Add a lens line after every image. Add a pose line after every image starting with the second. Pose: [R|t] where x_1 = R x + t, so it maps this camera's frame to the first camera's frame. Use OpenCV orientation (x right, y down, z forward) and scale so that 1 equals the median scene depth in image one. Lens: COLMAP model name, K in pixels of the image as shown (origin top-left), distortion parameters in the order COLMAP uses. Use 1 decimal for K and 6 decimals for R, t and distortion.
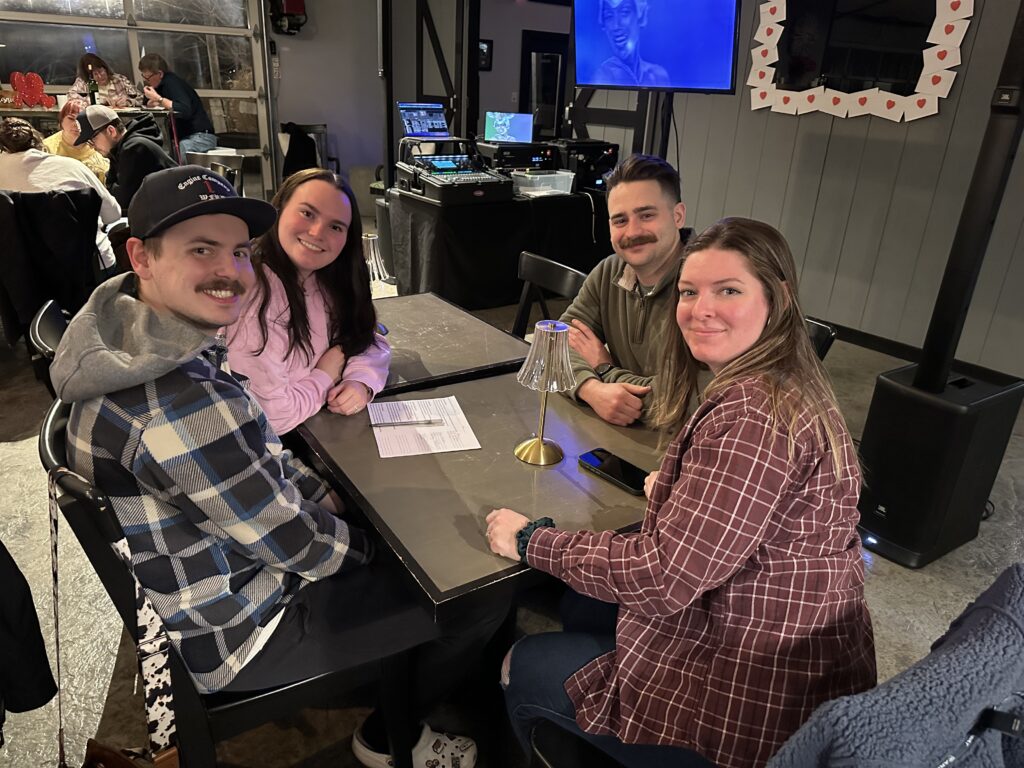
lens RADIAL K [[721.9, 0, 512.0], [0, 721.9, 384.0], [0, 0, 1]] dist [0.004445, -0.002215]
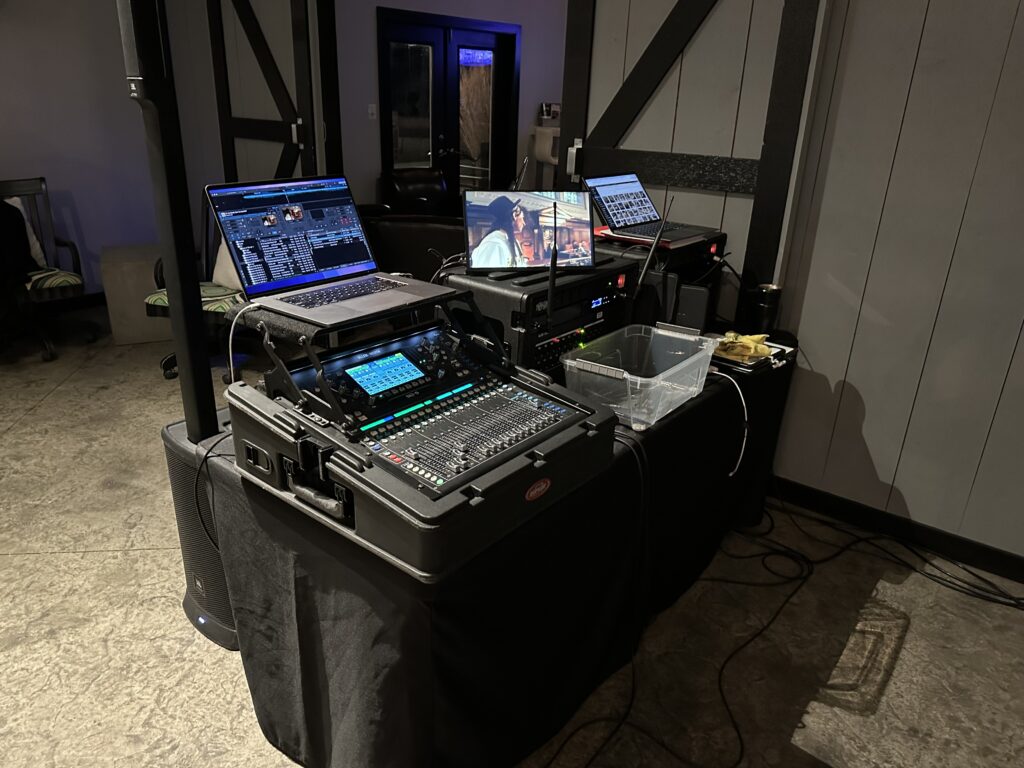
lens RADIAL K [[742.4, 0, 512.0], [0, 742.4, 384.0], [0, 0, 1]] dist [0.096545, -0.146632]
pose [[0.968394, -0.104544, 0.226457, -0.105763], [0.107674, 0.994185, -0.001479, -0.270210], [-0.224986, 0.025816, 0.974020, 0.617669]]
